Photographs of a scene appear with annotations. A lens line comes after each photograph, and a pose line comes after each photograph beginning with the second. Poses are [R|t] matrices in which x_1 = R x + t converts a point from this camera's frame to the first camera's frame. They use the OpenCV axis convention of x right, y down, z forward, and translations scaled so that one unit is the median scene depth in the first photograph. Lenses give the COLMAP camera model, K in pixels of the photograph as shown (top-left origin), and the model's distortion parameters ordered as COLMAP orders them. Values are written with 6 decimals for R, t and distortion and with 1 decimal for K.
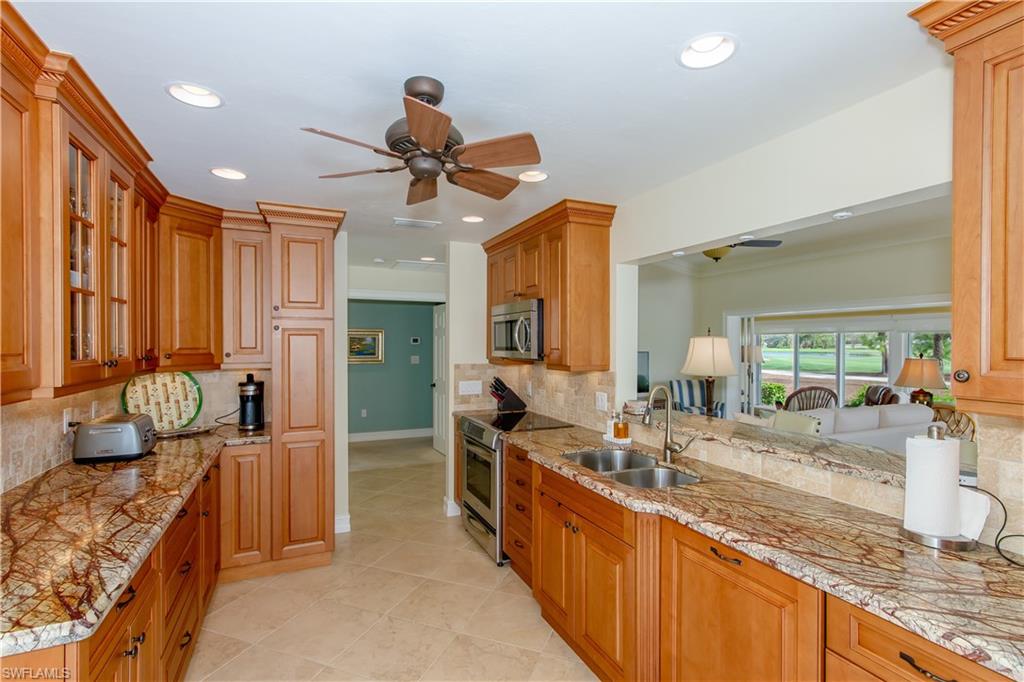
lens RADIAL K [[477.4, 0, 511.3], [0, 477.4, 340.6], [0, 0, 1]] dist [-0.002948, 0.003655]
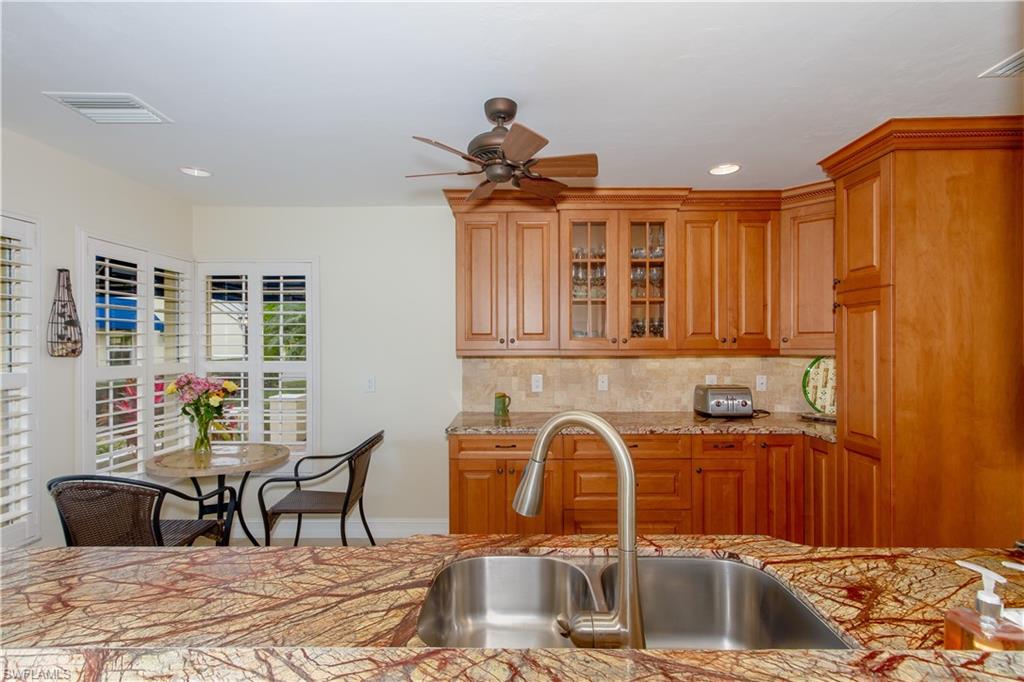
lens RADIAL K [[477.4, 0, 507.4], [0, 477.4, 343.0], [0, 0, 1]] dist [-0.002948, 0.003655]
pose [[-0.420990, -0.003524, -0.907058, 0.875426], [0.007715, 0.999942, -0.007465, 0.070952], [0.907032, -0.010141, -0.420939, 1.493572]]
